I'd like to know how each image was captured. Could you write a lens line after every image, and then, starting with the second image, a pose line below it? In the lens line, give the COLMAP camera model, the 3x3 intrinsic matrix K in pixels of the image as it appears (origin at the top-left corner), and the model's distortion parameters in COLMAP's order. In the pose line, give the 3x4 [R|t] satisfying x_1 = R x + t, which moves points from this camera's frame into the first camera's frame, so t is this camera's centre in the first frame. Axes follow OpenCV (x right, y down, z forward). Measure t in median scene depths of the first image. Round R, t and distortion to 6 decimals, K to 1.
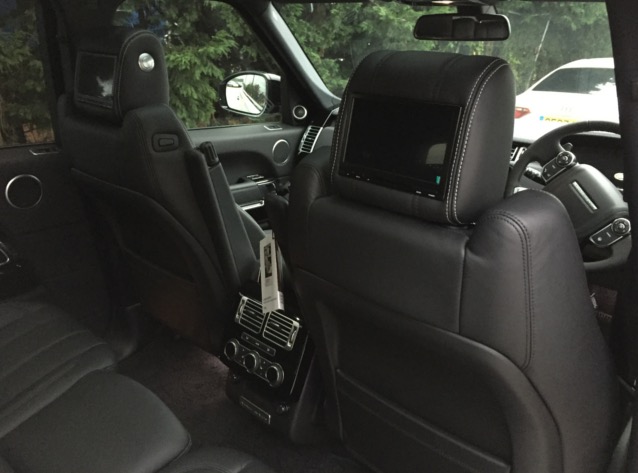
lens RADIAL K [[575.6, 0, 322.1], [0, 575.6, 239.2], [0, 0, 1]] dist [0.035993, -0.003662]
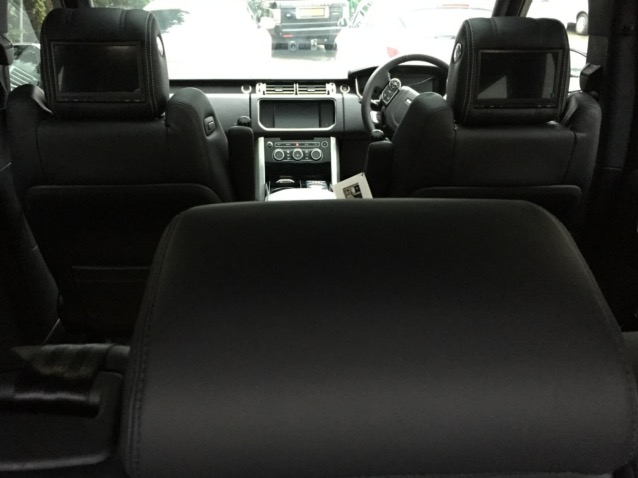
lens RADIAL K [[567.3, 0, 323.6], [0, 567.3, 228.8], [0, 0, 1]] dist [0.052066, 0.006952]
pose [[0.687914, -0.317135, 0.652840, -0.773255], [0.263486, 0.947241, 0.182506, -0.116181], [-0.676276, 0.046466, 0.735181, 0.137110]]
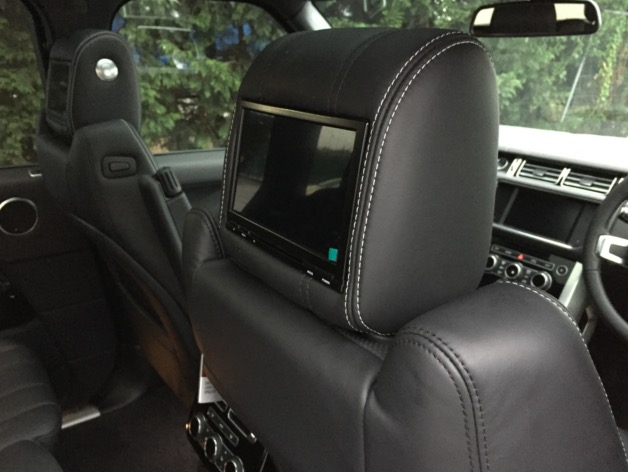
lens RADIAL K [[572.9, 0, 314.0], [0, 572.9, 236.0], [0, 0, 1]] dist [0.029117, -0.008200]
pose [[0.974704, 0.043820, -0.219163, 0.164041], [-0.051346, 0.998267, -0.028760, -0.056549], [0.217523, 0.039286, 0.975264, 0.253401]]
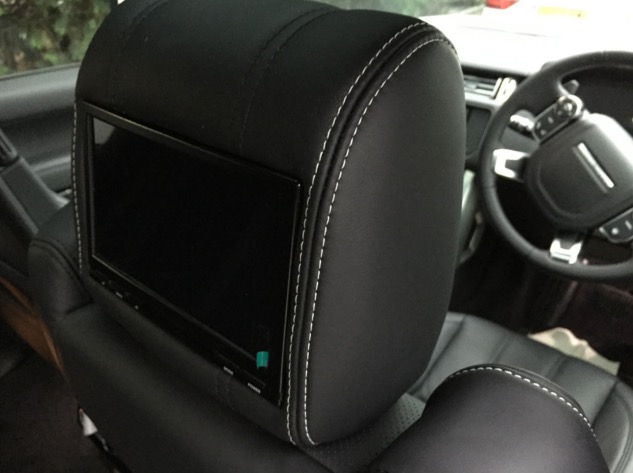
lens RADIAL K [[570.1, 0, 315.6], [0, 570.1, 231.2], [0, 0, 1]] dist [0.022667, -0.012418]
pose [[0.998937, -0.046058, -0.001585, 0.131059], [0.045669, 0.984705, 0.168140, -0.135149], [-0.006184, -0.168034, 0.985762, 0.348285]]
